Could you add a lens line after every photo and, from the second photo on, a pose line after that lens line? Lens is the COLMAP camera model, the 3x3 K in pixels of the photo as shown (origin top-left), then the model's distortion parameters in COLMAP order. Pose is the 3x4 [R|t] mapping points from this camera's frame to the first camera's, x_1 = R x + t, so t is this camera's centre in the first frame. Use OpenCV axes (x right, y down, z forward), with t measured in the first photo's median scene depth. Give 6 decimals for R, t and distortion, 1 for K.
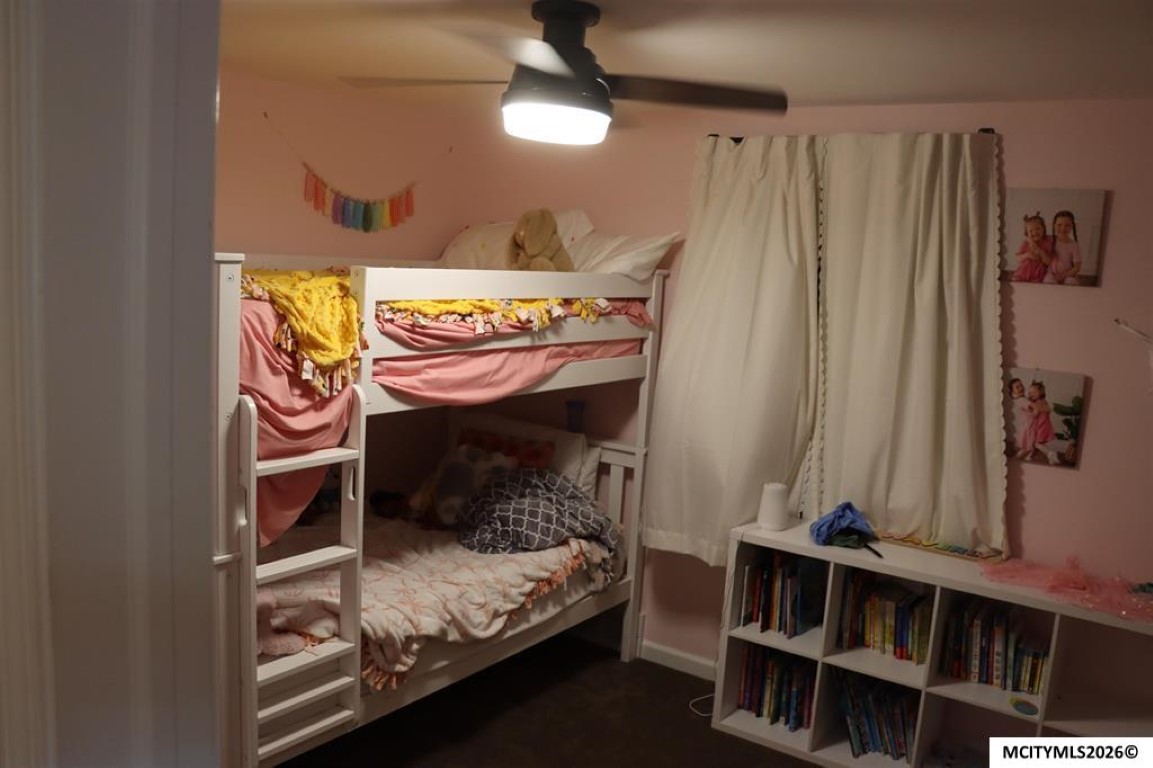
lens RADIAL K [[950.5, 0, 576.5], [0, 950.5, 384.0], [0, 0, 1]] dist [-0.184958, 0.160370]
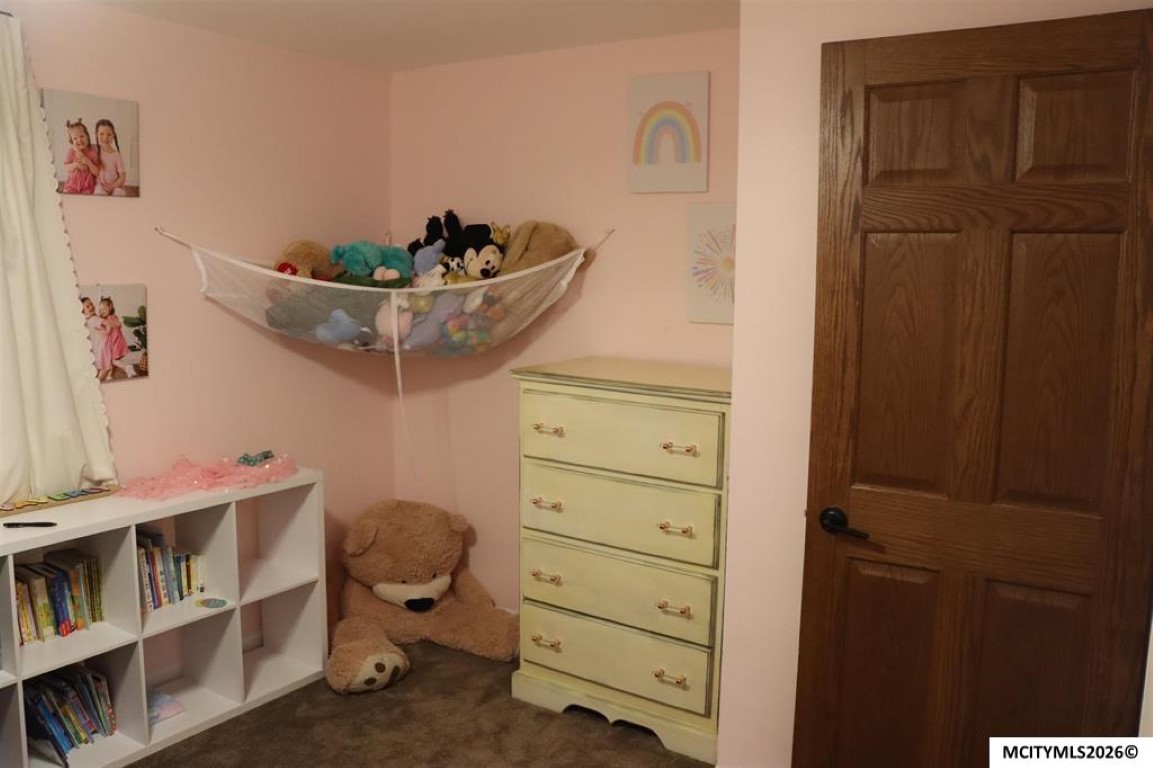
lens RADIAL K [[950.5, 0, 576.5], [0, 950.5, 384.0], [0, 0, 1]] dist [-0.184958, 0.160370]
pose [[-0.043492, -0.193761, 0.980084, -0.484686], [0.107133, 0.974451, 0.197402, -0.051048], [-0.993293, 0.113585, -0.021622, 0.542233]]
